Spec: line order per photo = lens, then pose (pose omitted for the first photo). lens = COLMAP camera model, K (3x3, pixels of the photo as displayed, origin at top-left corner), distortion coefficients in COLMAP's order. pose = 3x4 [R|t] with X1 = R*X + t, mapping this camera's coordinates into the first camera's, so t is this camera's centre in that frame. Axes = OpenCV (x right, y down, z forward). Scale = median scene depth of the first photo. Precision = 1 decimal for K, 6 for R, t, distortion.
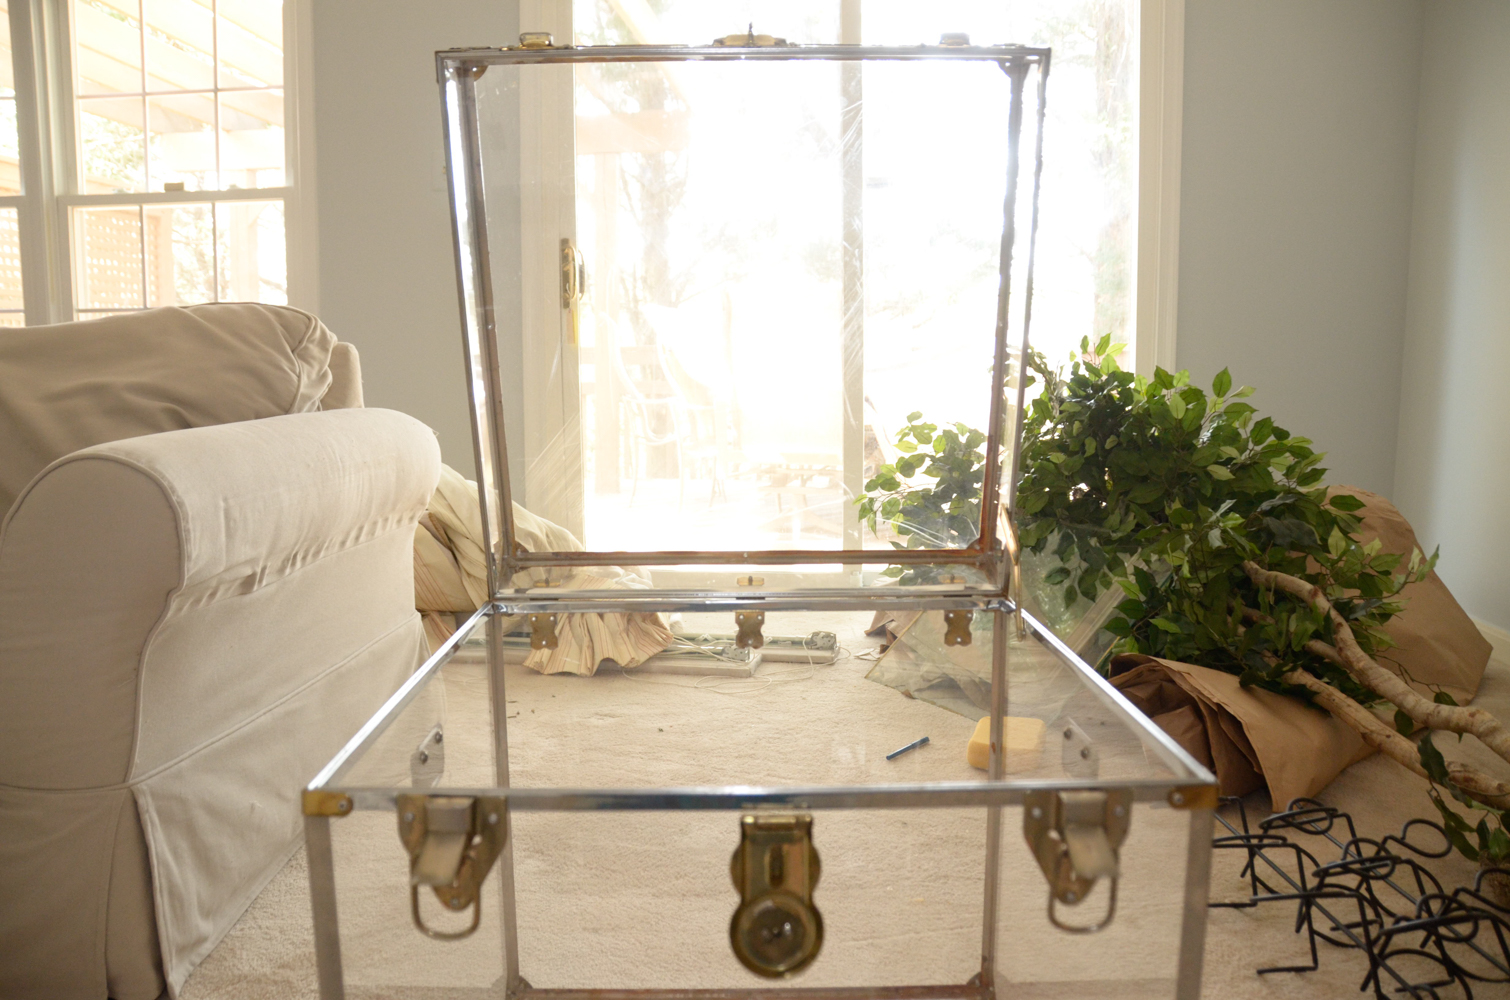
lens RADIAL K [[1191.8, 0, 739.2], [0, 1191.8, 519.4], [0, 0, 1]] dist [-0.159420, 0.113783]
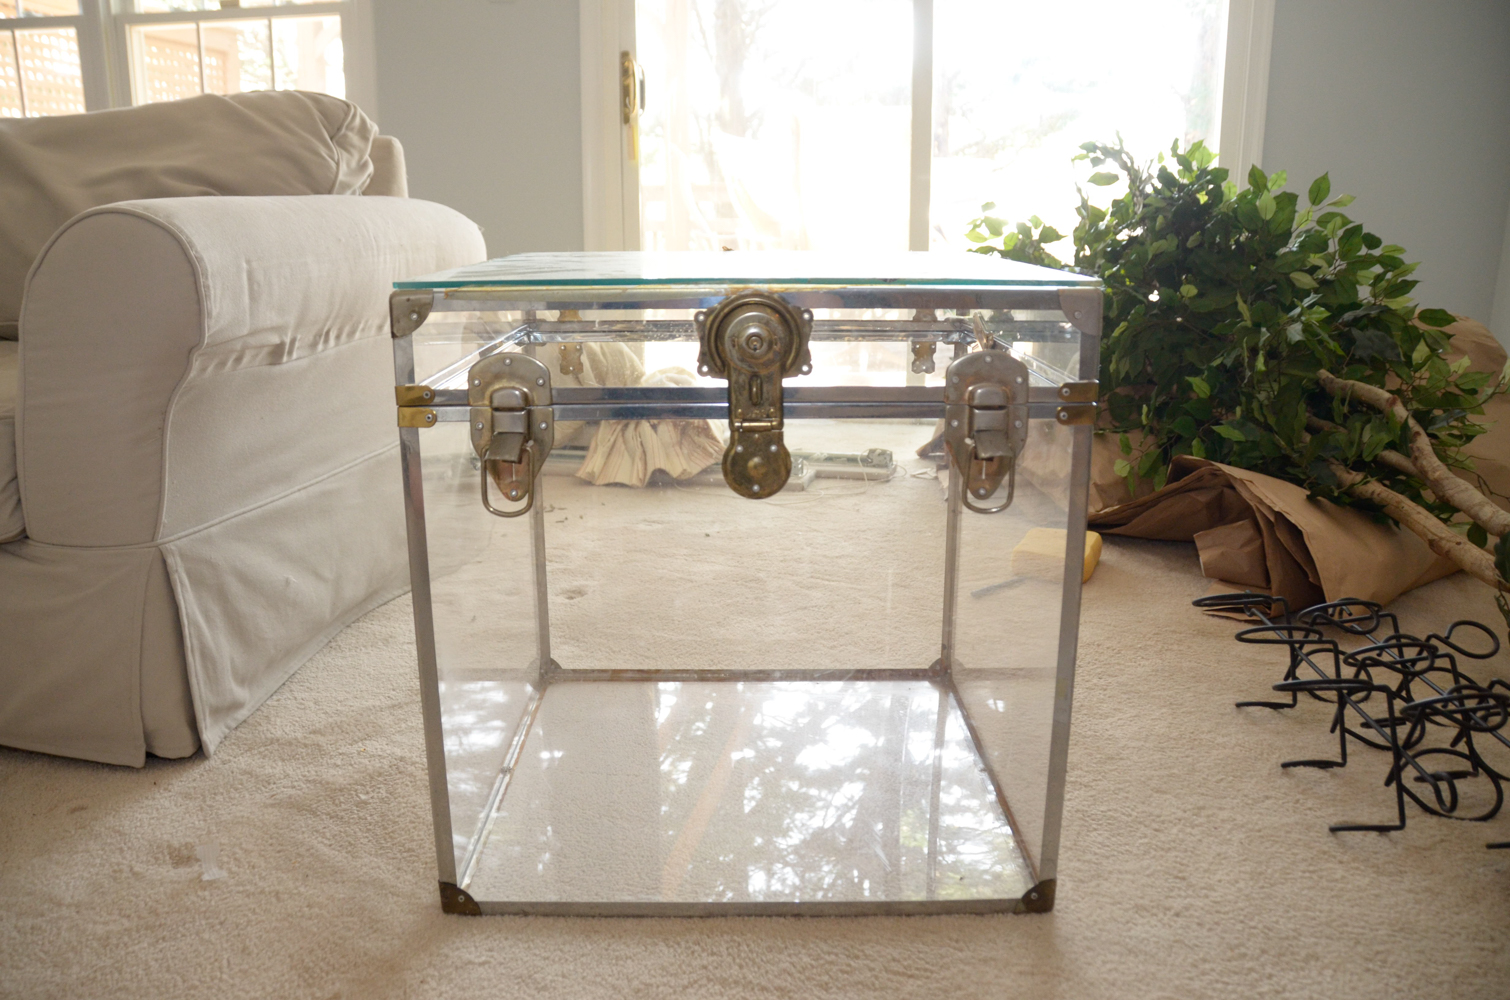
lens RADIAL K [[1191.8, 0, 728.7], [0, 1191.8, 517.5], [0, 0, 1]] dist [-0.159420, 0.113783]
pose [[0.997079, 0.020129, -0.073681, 0.030055], [-0.011291, 0.992895, 0.118454, 0.054722], [0.075542, -0.117276, 0.990222, 0.019658]]
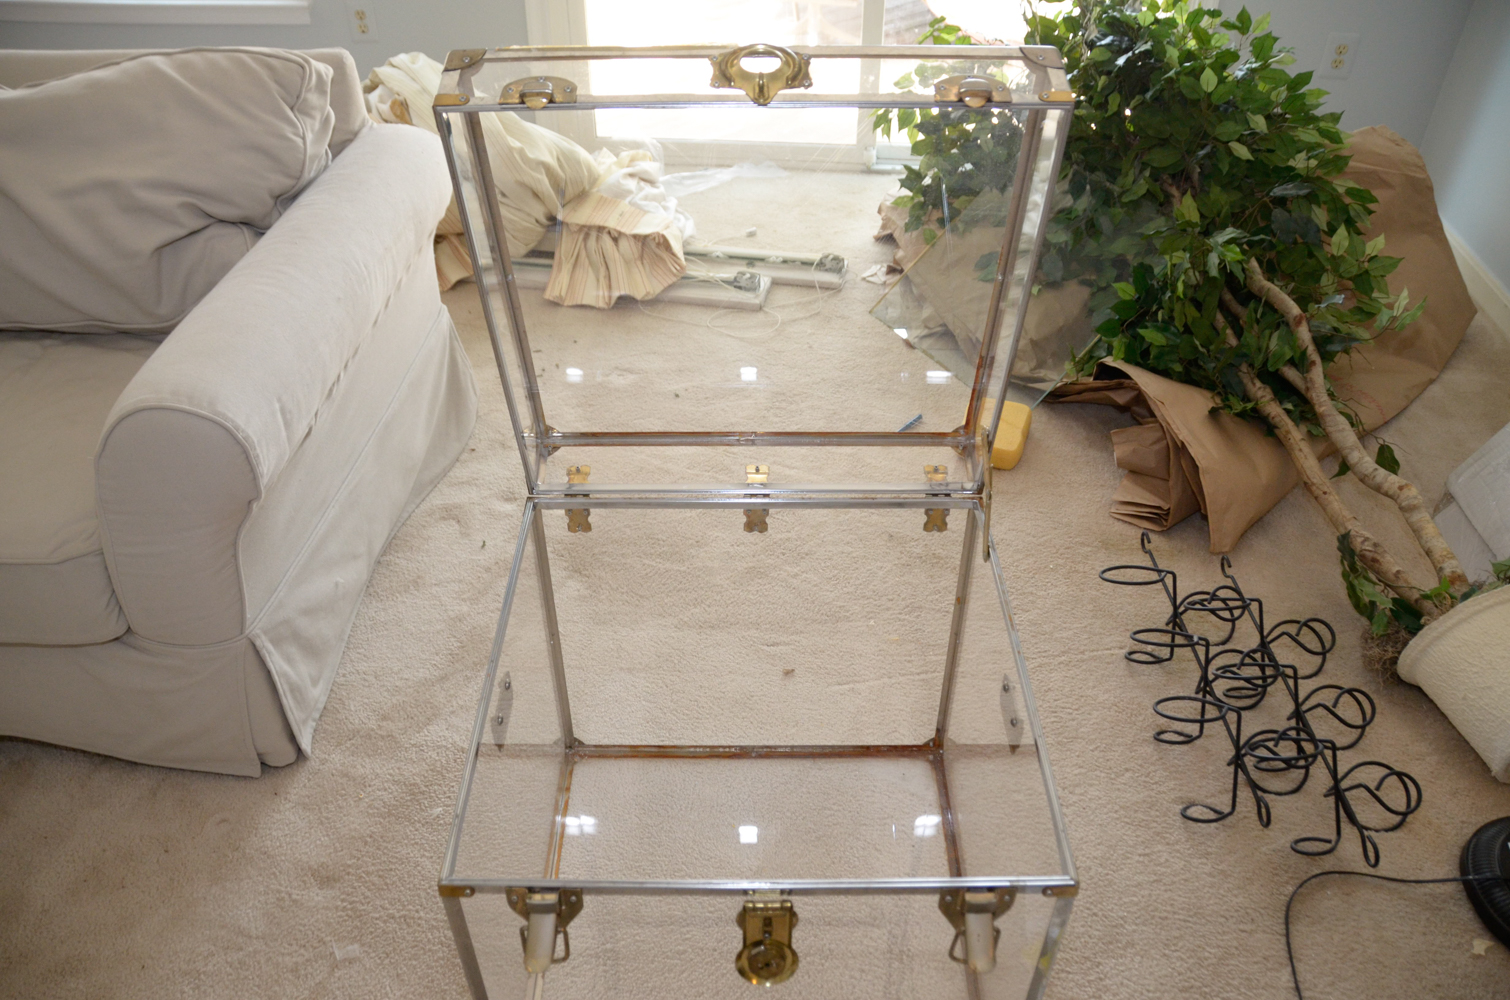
lens RADIAL K [[1191.8, 0, 735.7], [0, 1191.8, 533.5], [0, 0, 1]] dist [-0.159420, 0.113783]
pose [[0.999899, 0.007969, -0.011809, 0.002103], [-0.000888, 0.862176, 0.506609, -0.325383], [0.014219, -0.506547, 0.862095, -0.005331]]
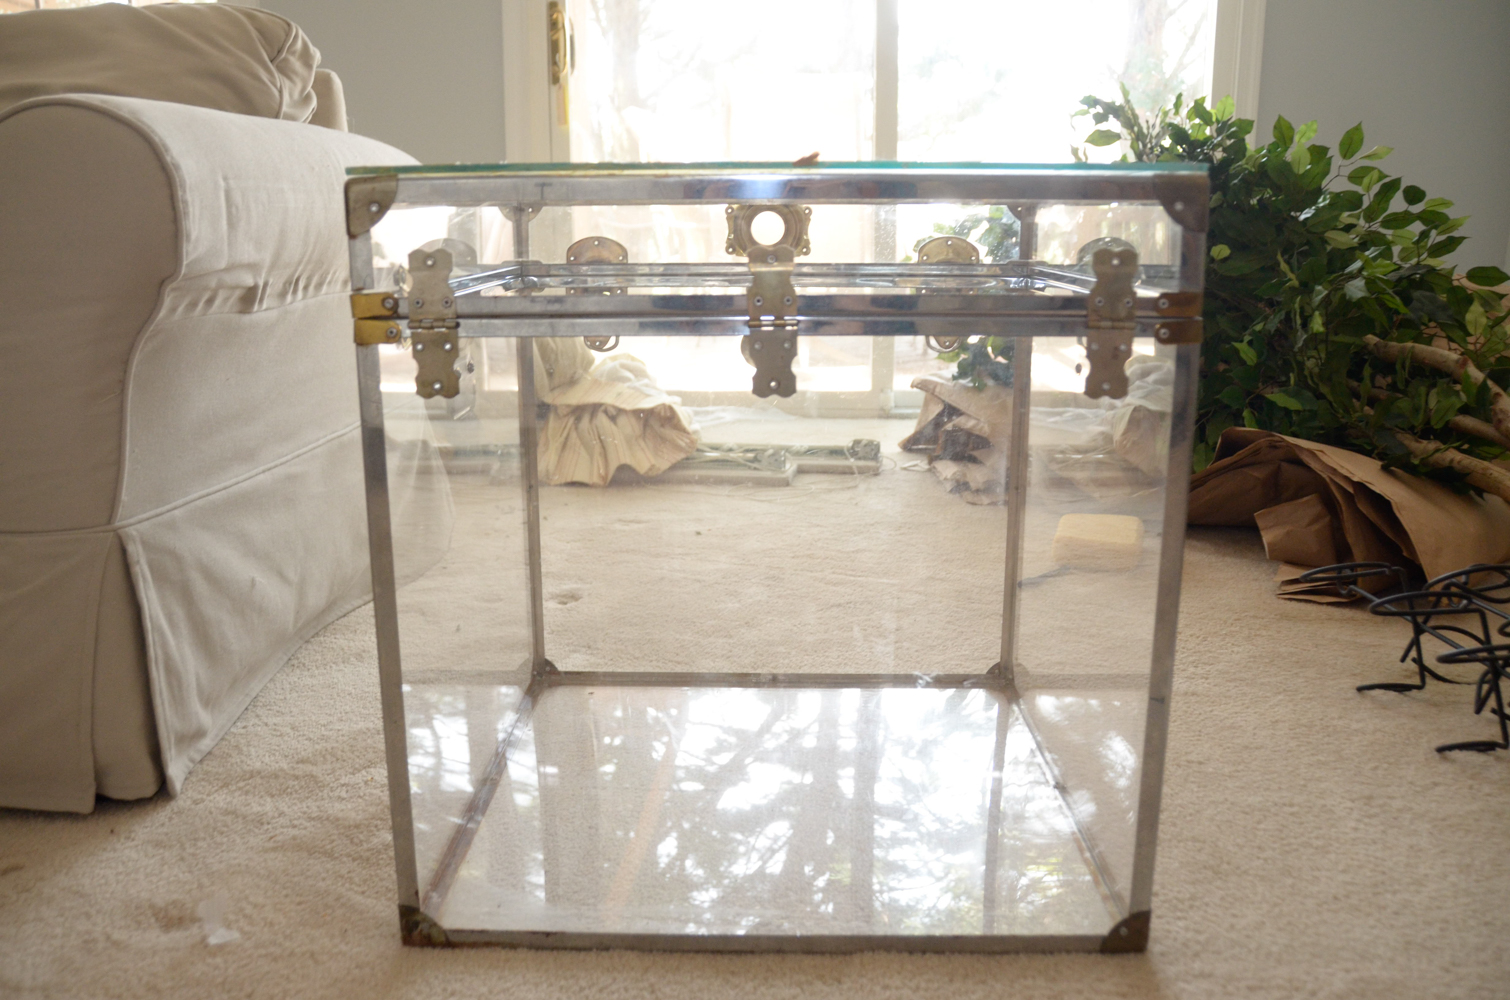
lens RADIAL K [[1298.9, 0, 732.1], [0, 1298.9, 519.2], [0, 0, 1]] dist [-0.125128, 0.126104]
pose [[0.999645, -0.004985, 0.026179, -0.081311], [0.002486, 0.995507, 0.094652, 0.094744], [-0.026534, -0.094554, 0.995166, 0.064692]]
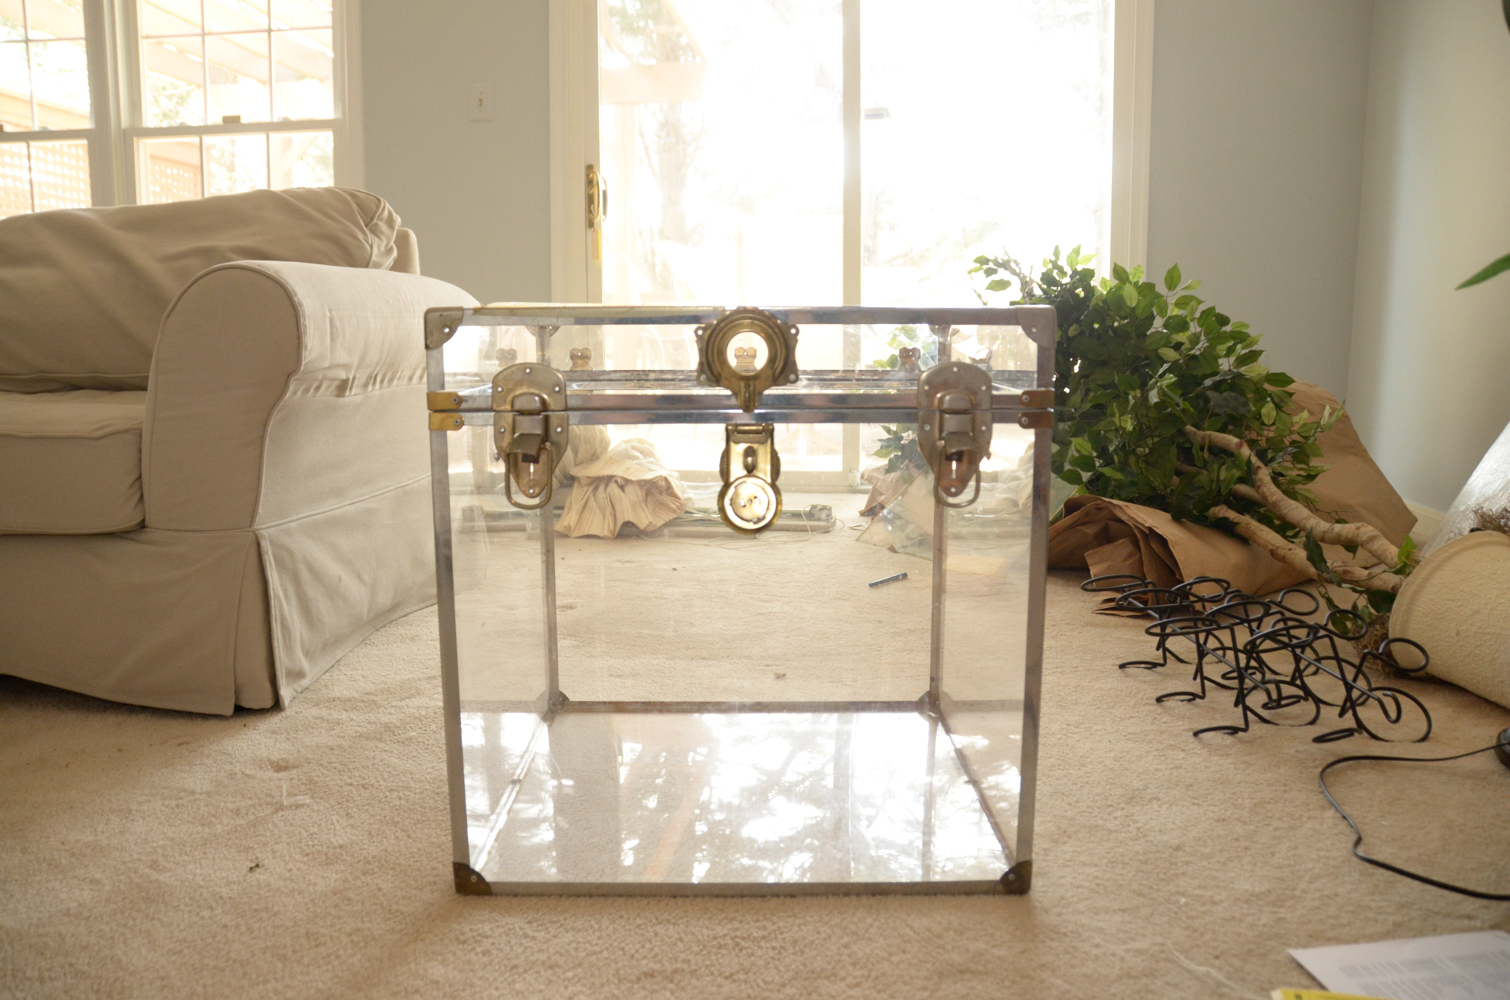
lens RADIAL K [[1191.8, 0, 738.3], [0, 1191.8, 521.8], [0, 0, 1]] dist [-0.159420, 0.113783]
pose [[0.999886, 0.005491, -0.014097, 0.014327], [-0.005136, 0.999671, 0.025118, 0.125167], [0.014230, -0.025042, 0.999585, -0.187589]]
